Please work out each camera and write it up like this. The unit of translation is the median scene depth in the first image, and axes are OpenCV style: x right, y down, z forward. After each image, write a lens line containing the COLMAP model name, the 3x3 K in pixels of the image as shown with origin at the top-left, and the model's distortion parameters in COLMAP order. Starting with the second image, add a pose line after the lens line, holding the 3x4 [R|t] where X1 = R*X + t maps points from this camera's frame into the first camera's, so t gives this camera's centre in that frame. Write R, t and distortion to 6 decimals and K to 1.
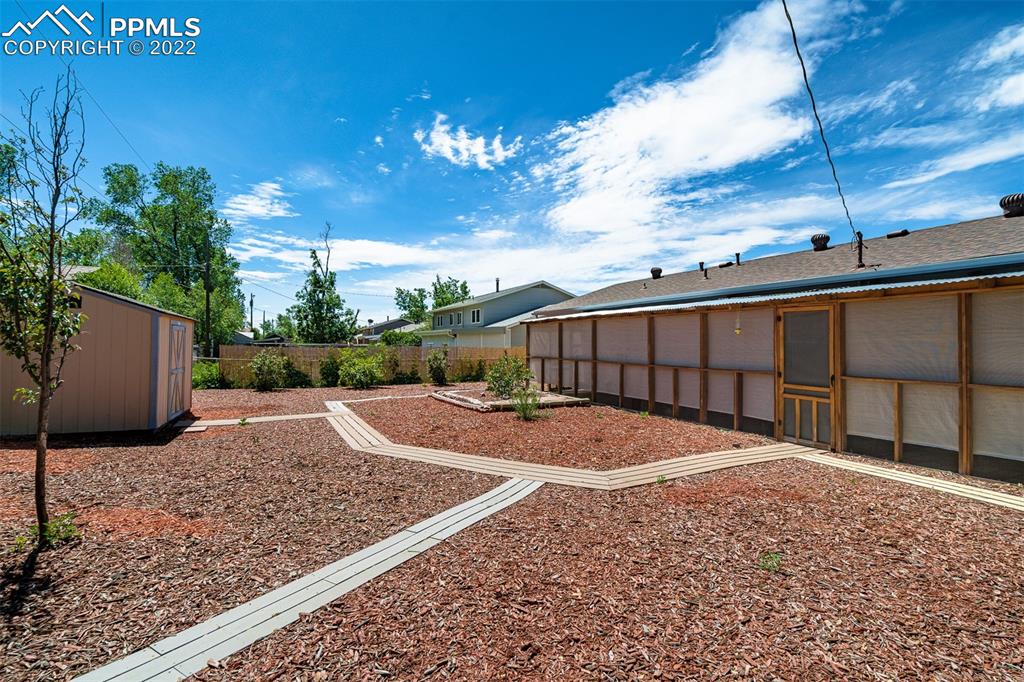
lens RADIAL K [[478.6, 0, 513.3], [0, 478.6, 340.7], [0, 0, 1]] dist [-0.054616, 0.019257]
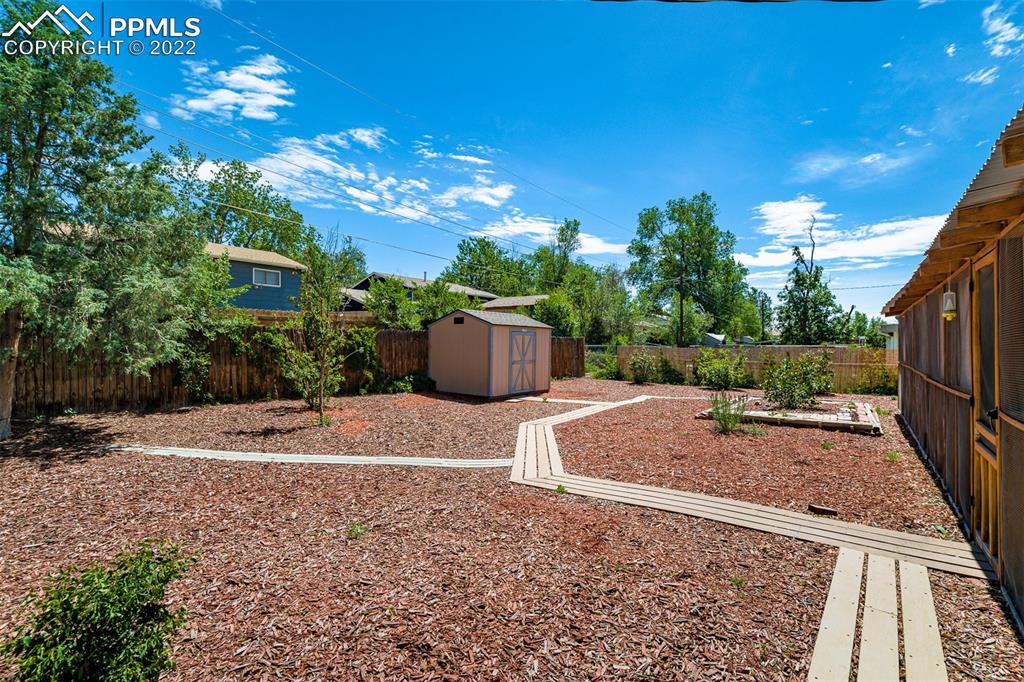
lens RADIAL K [[478.6, 0, 513.3], [0, 478.6, 340.7], [0, 0, 1]] dist [-0.054616, 0.019257]
pose [[0.393118, -0.009614, -0.919438, 0.222661], [0.004841, 0.999953, -0.008386, 0.002707], [0.919475, -0.001154, 0.393146, 0.111797]]
